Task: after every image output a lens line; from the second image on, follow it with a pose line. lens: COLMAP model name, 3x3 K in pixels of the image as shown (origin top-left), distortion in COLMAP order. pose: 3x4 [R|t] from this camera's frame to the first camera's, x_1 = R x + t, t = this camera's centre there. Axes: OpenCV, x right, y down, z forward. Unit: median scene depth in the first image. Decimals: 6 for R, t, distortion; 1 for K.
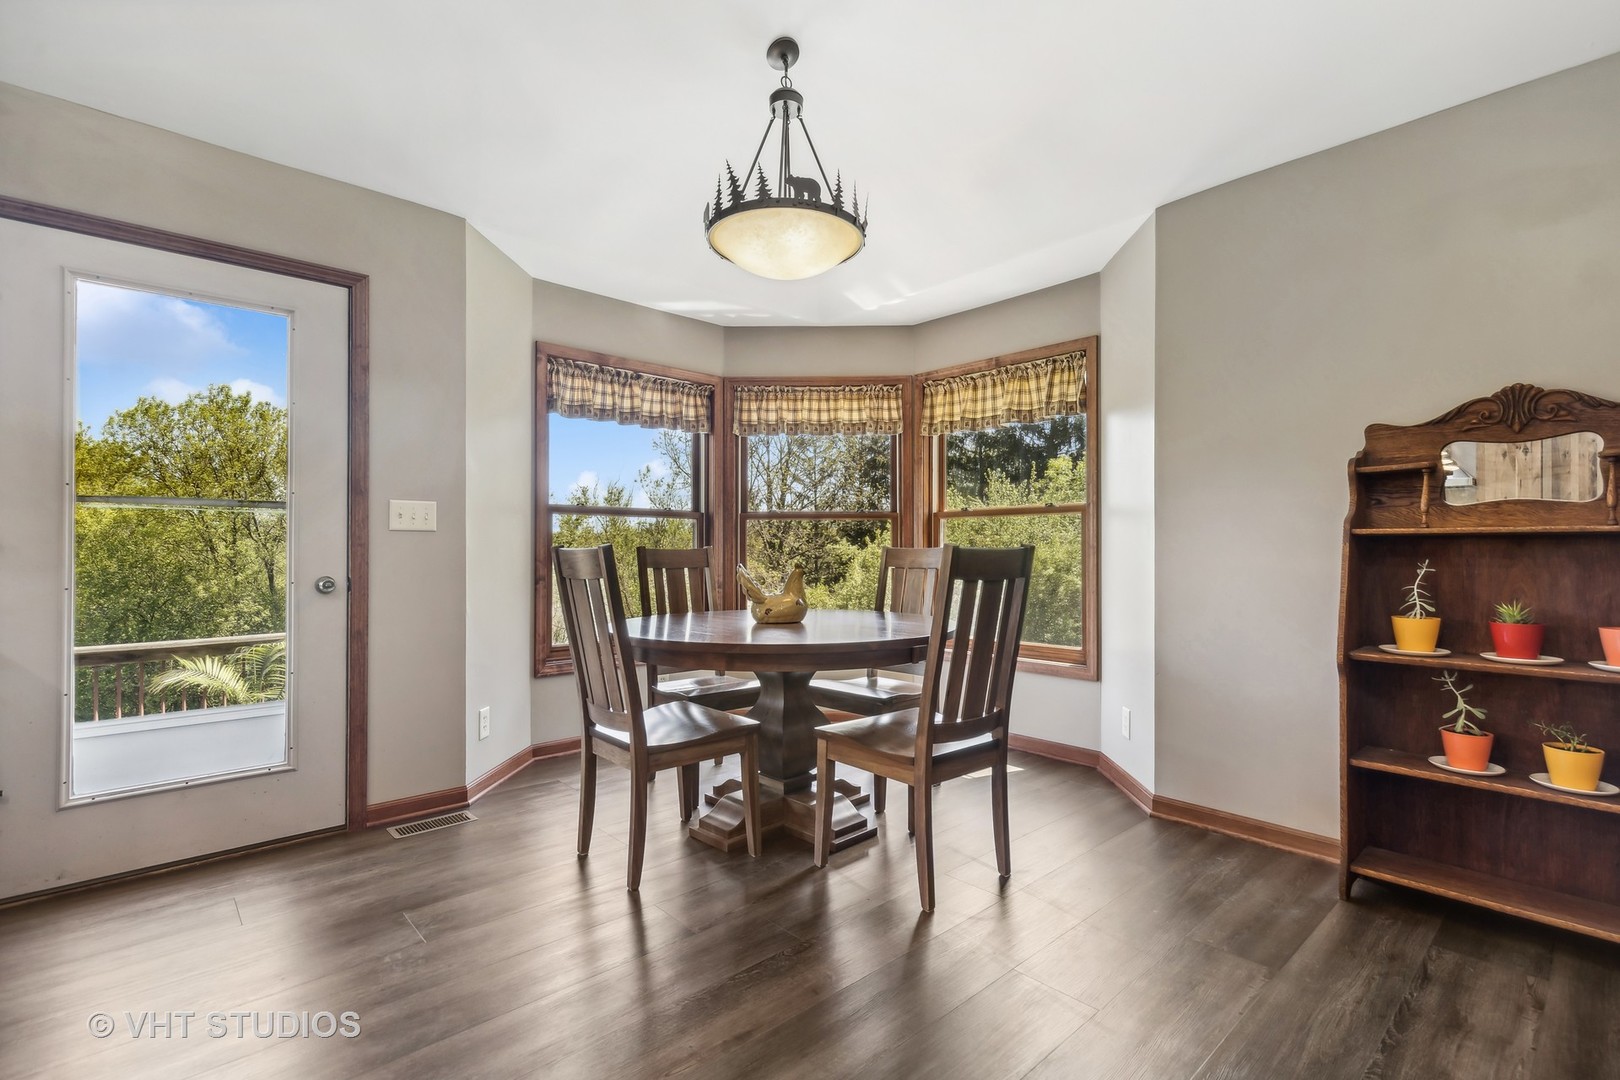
lens RADIAL K [[736.5, 0, 816.8], [0, 736.5, 550.3], [0, 0, 1]] dist [0.002950, 0.000681]
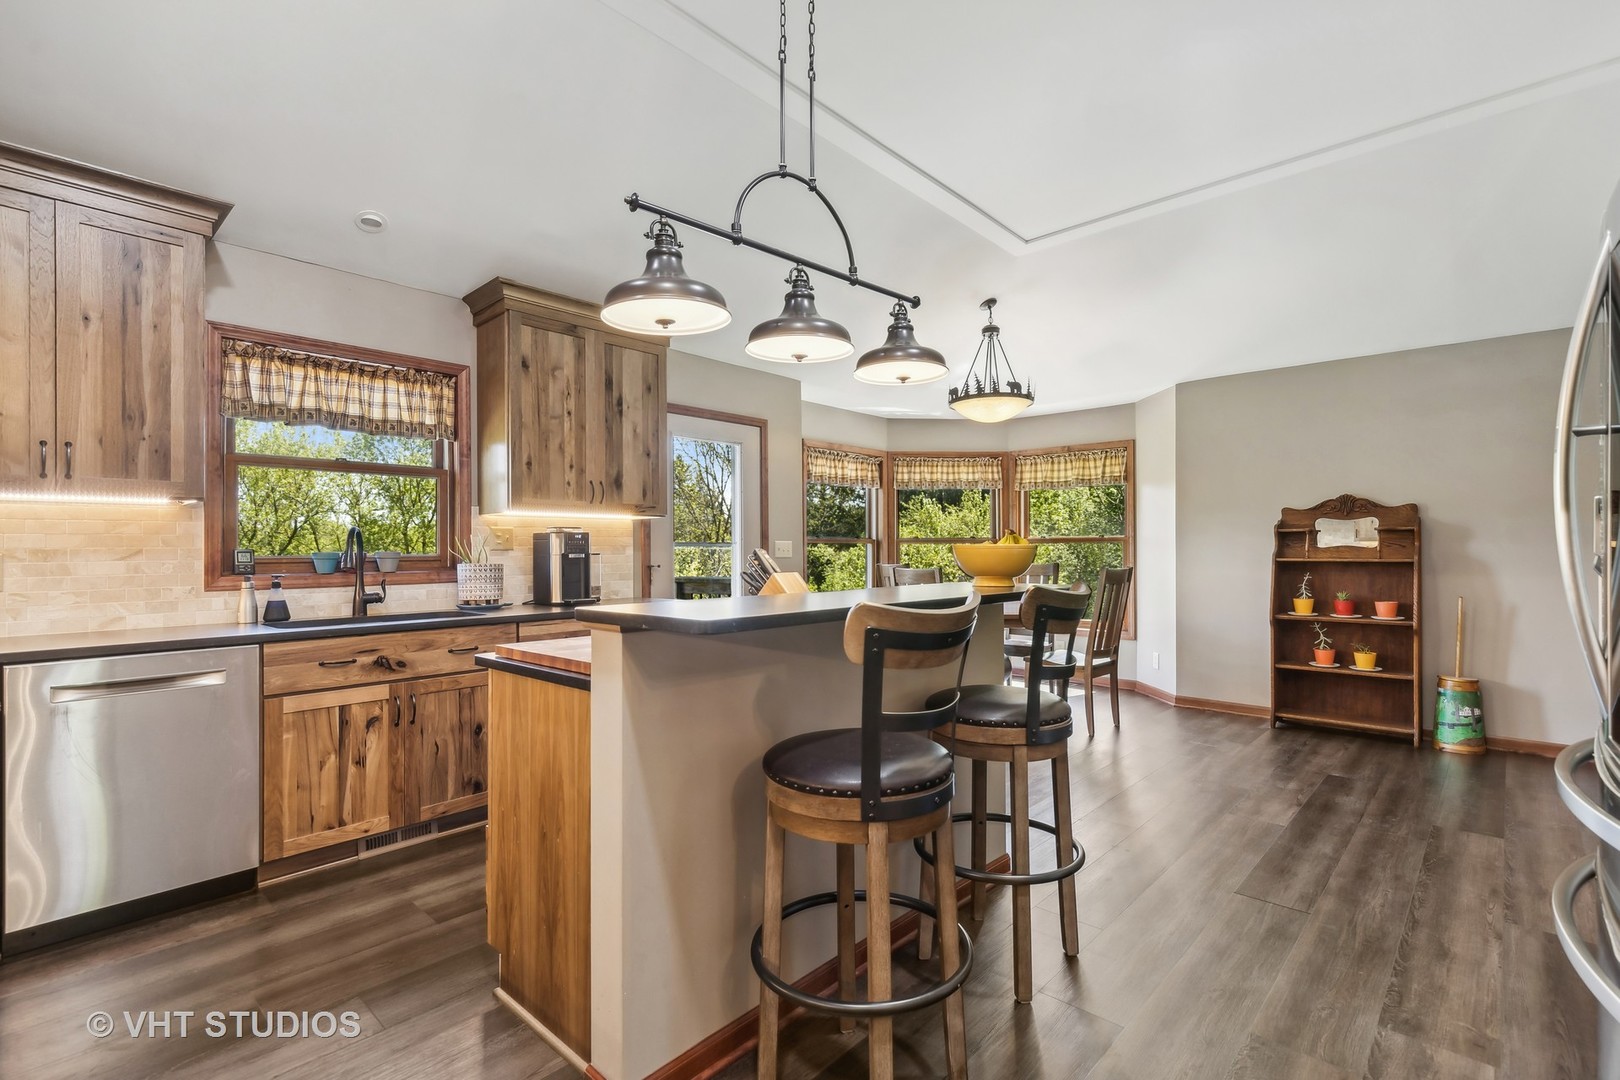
lens RADIAL K [[736.5, 0, 816.8], [0, 736.5, 550.3], [0, 0, 1]] dist [0.002950, 0.000681]
pose [[0.997097, -0.003229, 0.076072, -0.704104], [0.003182, 0.999995, 0.000748, -0.052628], [-0.076074, -0.000503, 0.997102, -0.948479]]
